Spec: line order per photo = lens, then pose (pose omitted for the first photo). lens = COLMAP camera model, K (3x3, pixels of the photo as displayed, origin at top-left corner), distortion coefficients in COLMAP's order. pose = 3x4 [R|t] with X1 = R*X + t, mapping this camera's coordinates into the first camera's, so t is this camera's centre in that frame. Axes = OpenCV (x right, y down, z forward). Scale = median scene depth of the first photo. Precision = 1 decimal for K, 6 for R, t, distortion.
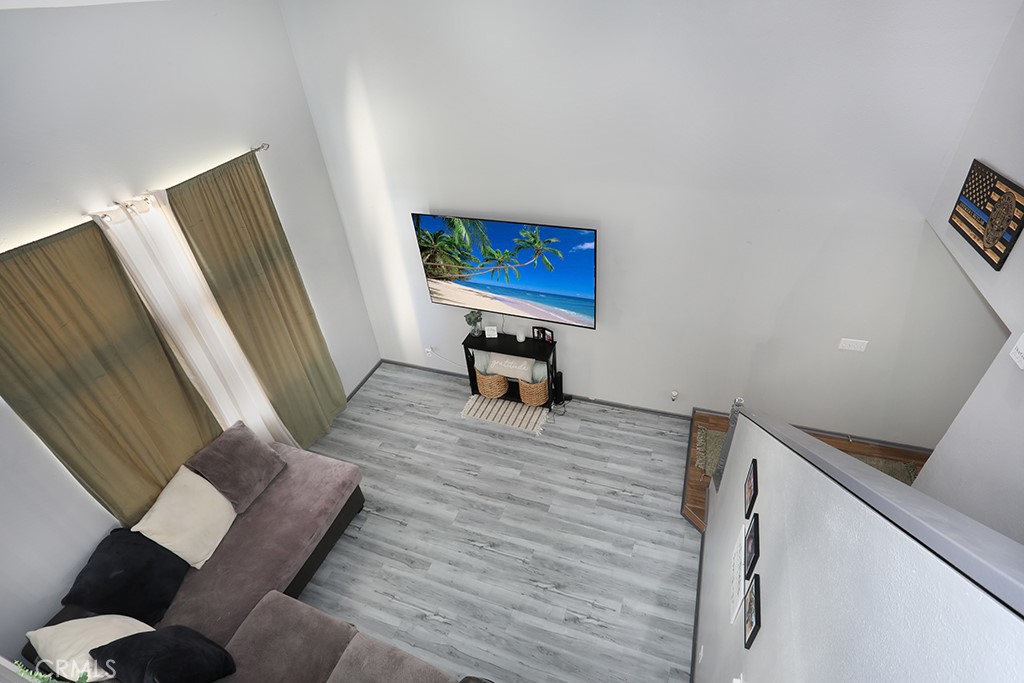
lens RADIAL K [[488.6, 0, 512.0], [0, 488.6, 341.5], [0, 0, 1]] dist [-0.000528, 0.000004]
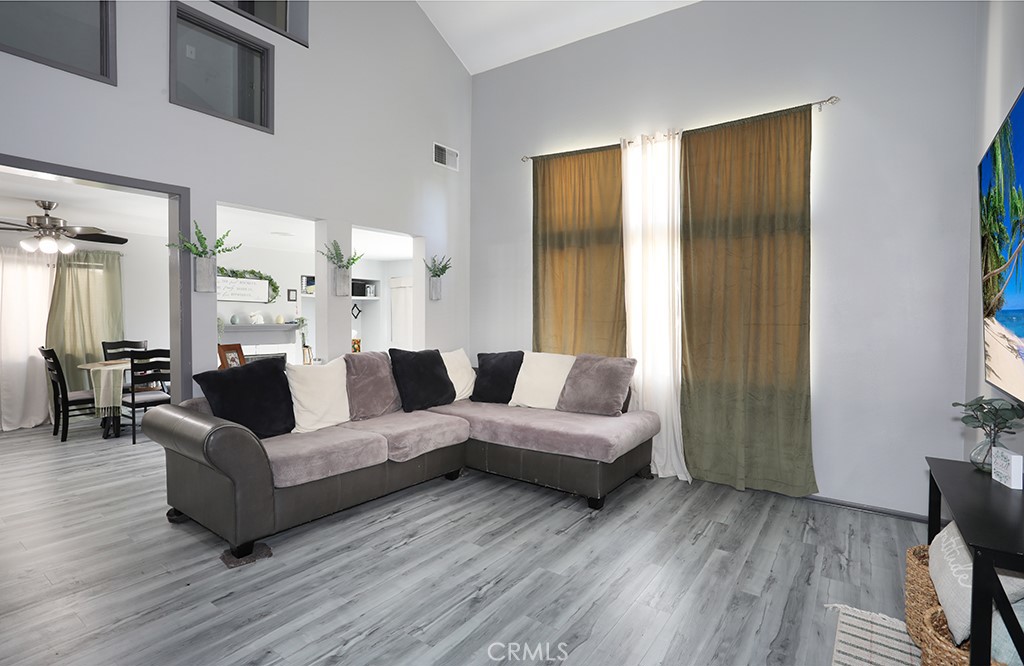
lens RADIAL K [[494.3, 0, 534.6], [0, 494.3, 331.0], [0, 0, 1]] dist [-0.020813, 0.000259]
pose [[-0.224243, 0.093752, -0.970013, 0.466506], [-0.551487, 0.808443, 0.205626, 0.026360], [0.803478, 0.581060, -0.129585, 0.986482]]
